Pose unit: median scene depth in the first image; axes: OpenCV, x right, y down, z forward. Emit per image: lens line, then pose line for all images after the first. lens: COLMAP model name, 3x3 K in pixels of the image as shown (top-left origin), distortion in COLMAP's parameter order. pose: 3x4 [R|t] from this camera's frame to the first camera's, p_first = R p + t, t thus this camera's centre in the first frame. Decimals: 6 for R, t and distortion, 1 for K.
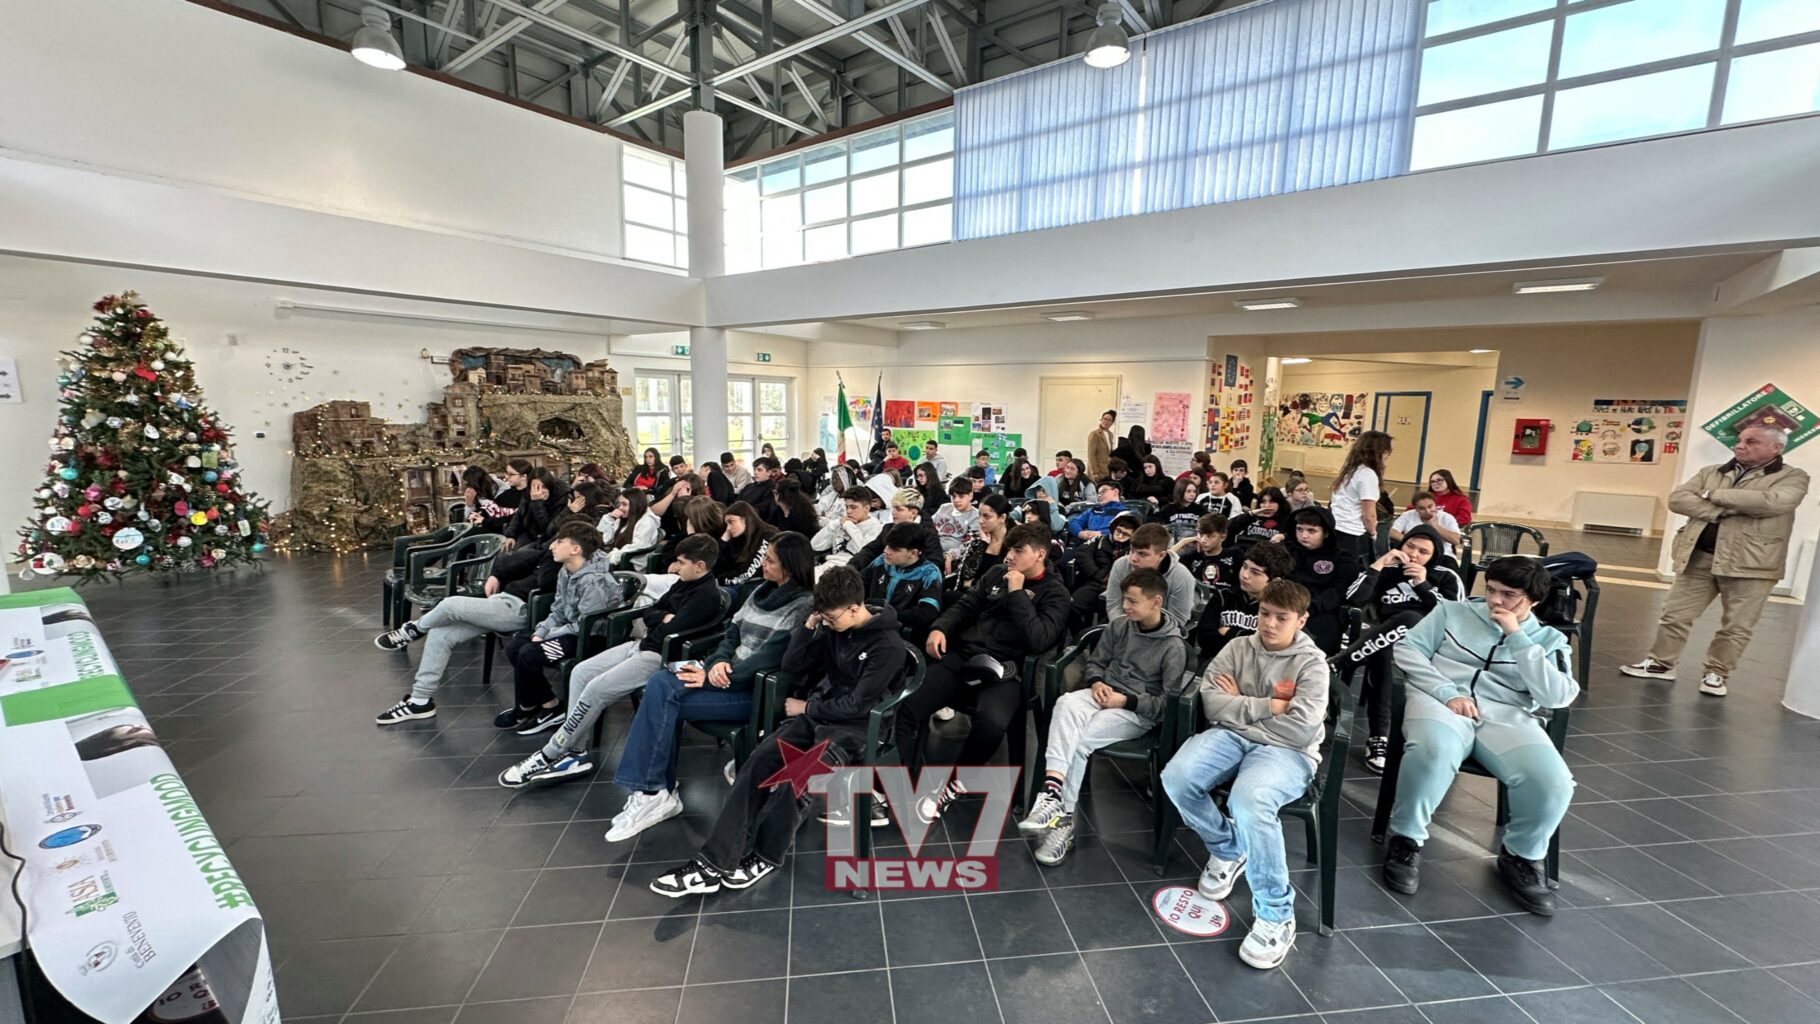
lens RADIAL K [[722.4, 0, 912.0], [0, 722.4, 512.9], [0, 0, 1]] dist [-0.001139, 0.000301]
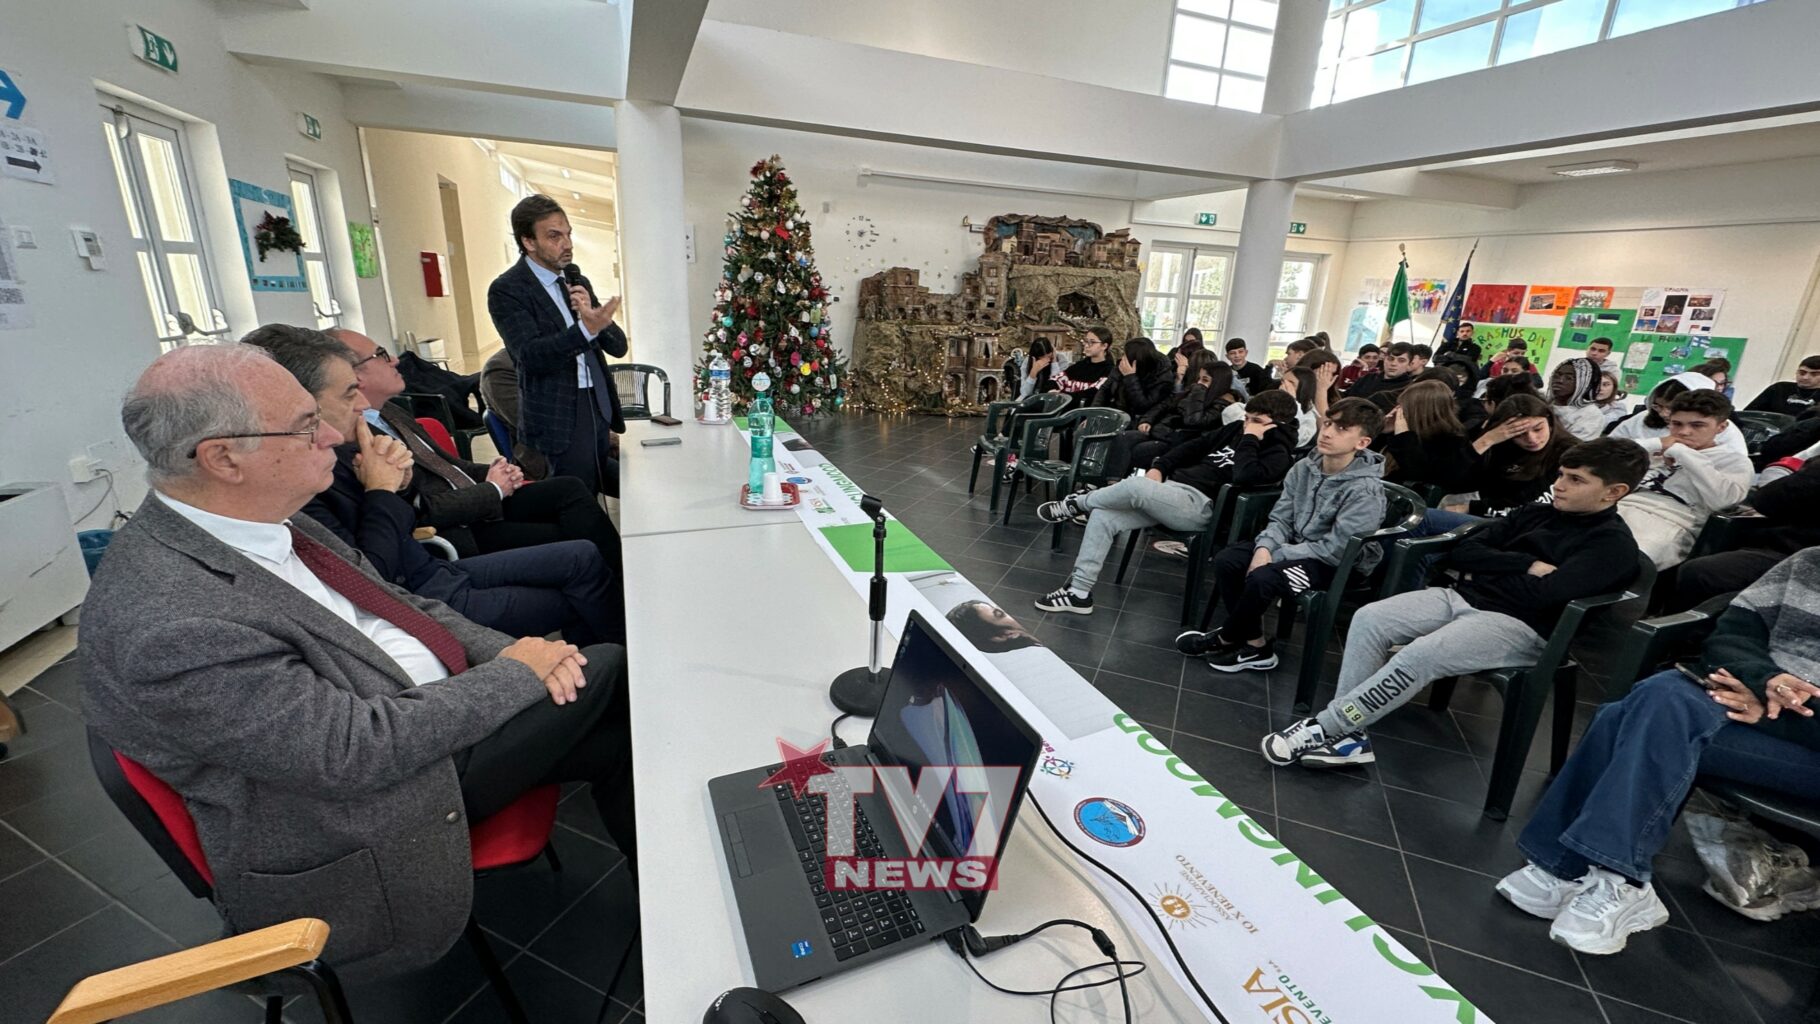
lens RADIAL K [[722.4, 0, 912.0], [0, 722.4, 512.9], [0, 0, 1]] dist [-0.001139, 0.000301]
pose [[0.856118, 0.168953, -0.488383, -0.204880], [-0.102155, 0.981727, 0.160549, 0.022801], [0.506584, -0.087558, 0.857733, 0.083987]]
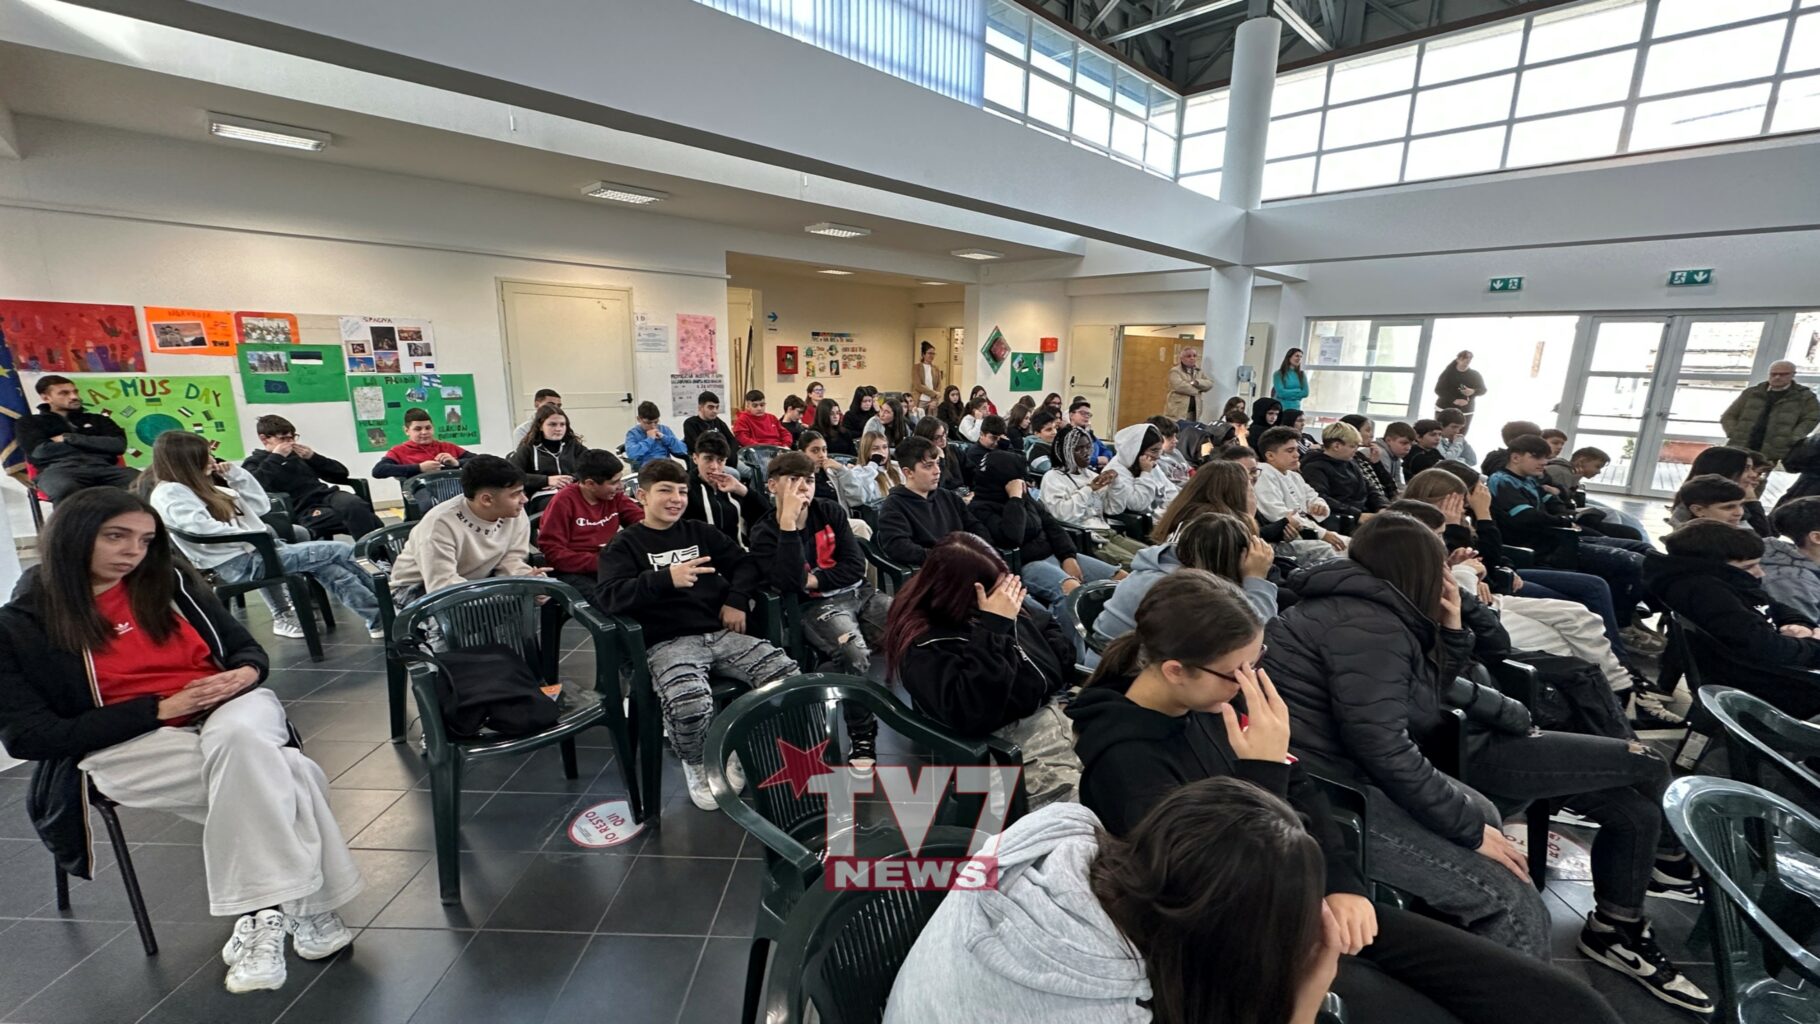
lens RADIAL K [[722.4, 0, 912.0], [0, 722.4, 512.9], [0, 0, 1]] dist [-0.001139, 0.000301]
pose [[0.140255, -0.225496, 0.964095, -0.563012], [0.130121, 0.969473, 0.207824, -0.105500], [-0.981528, 0.096301, 0.165315, 0.785988]]
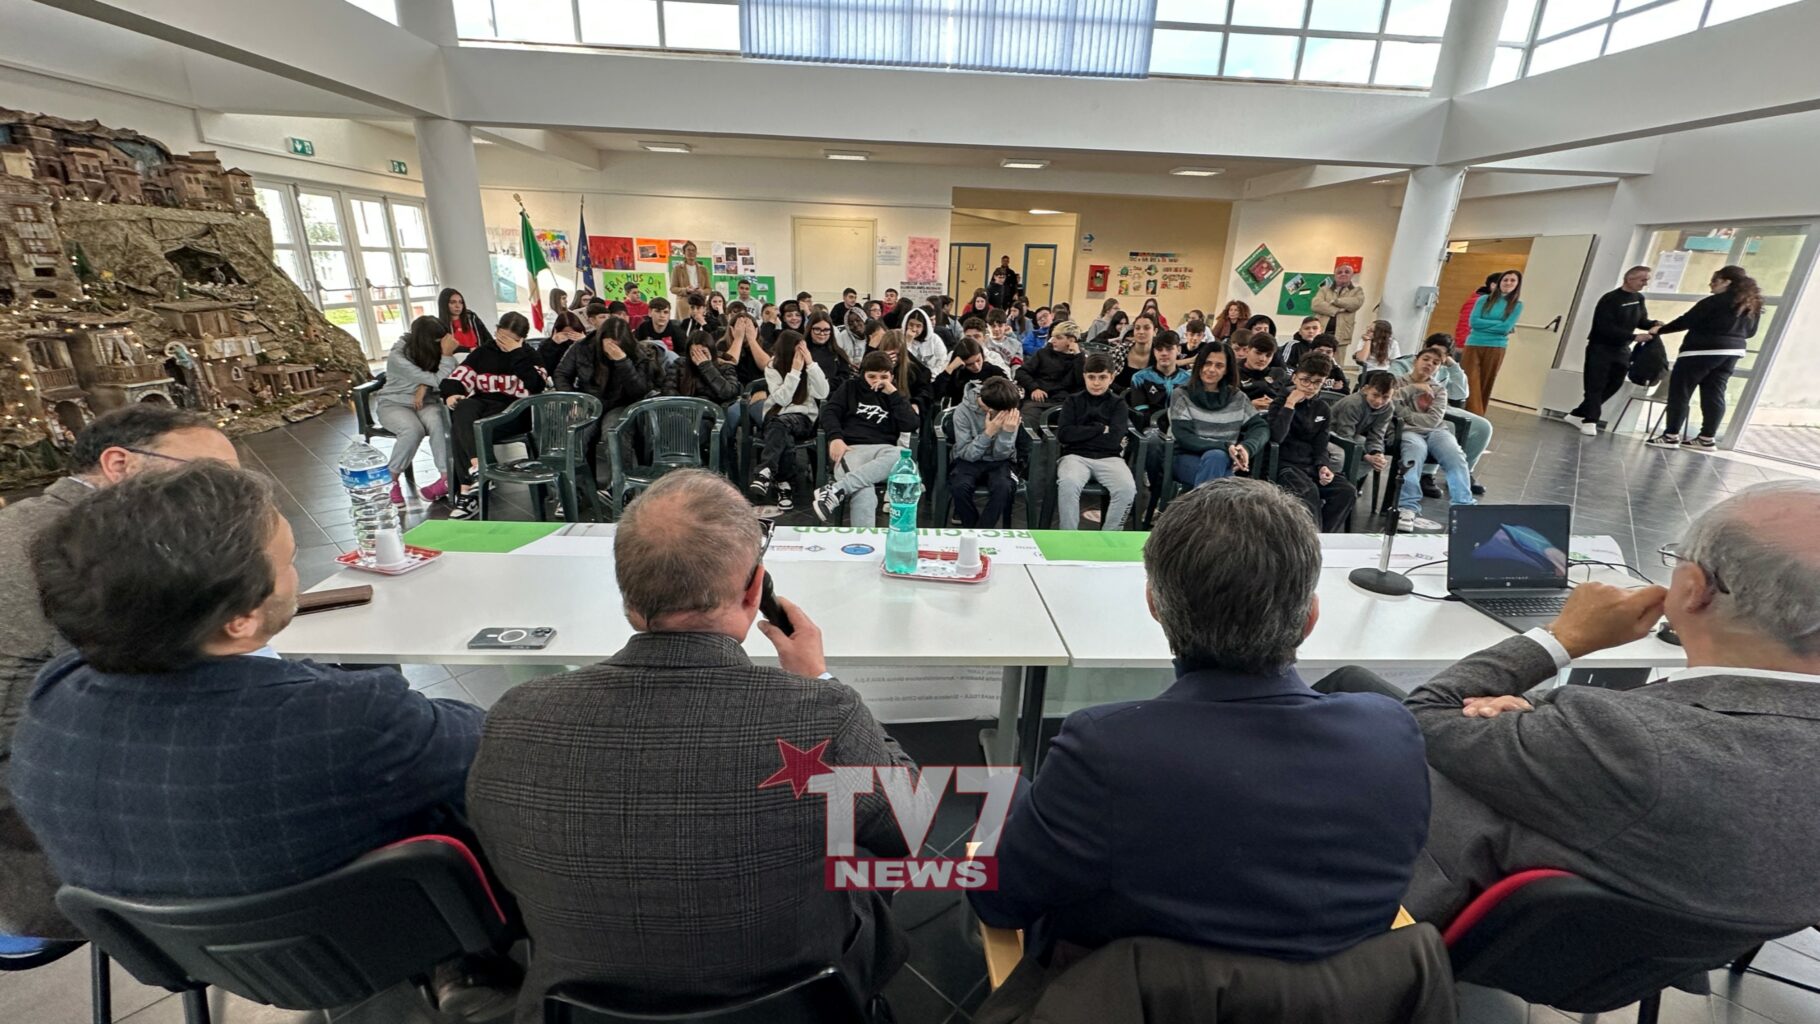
lens RADIAL K [[722.4, 0, 912.0], [0, 722.4, 512.9], [0, 0, 1]] dist [-0.001139, 0.000301]
pose [[0.760858, -0.202087, 0.616648, -0.539399], [0.076141, 0.971510, 0.224435, -0.002871], [-0.644435, -0.123811, 0.754569, 0.126923]]
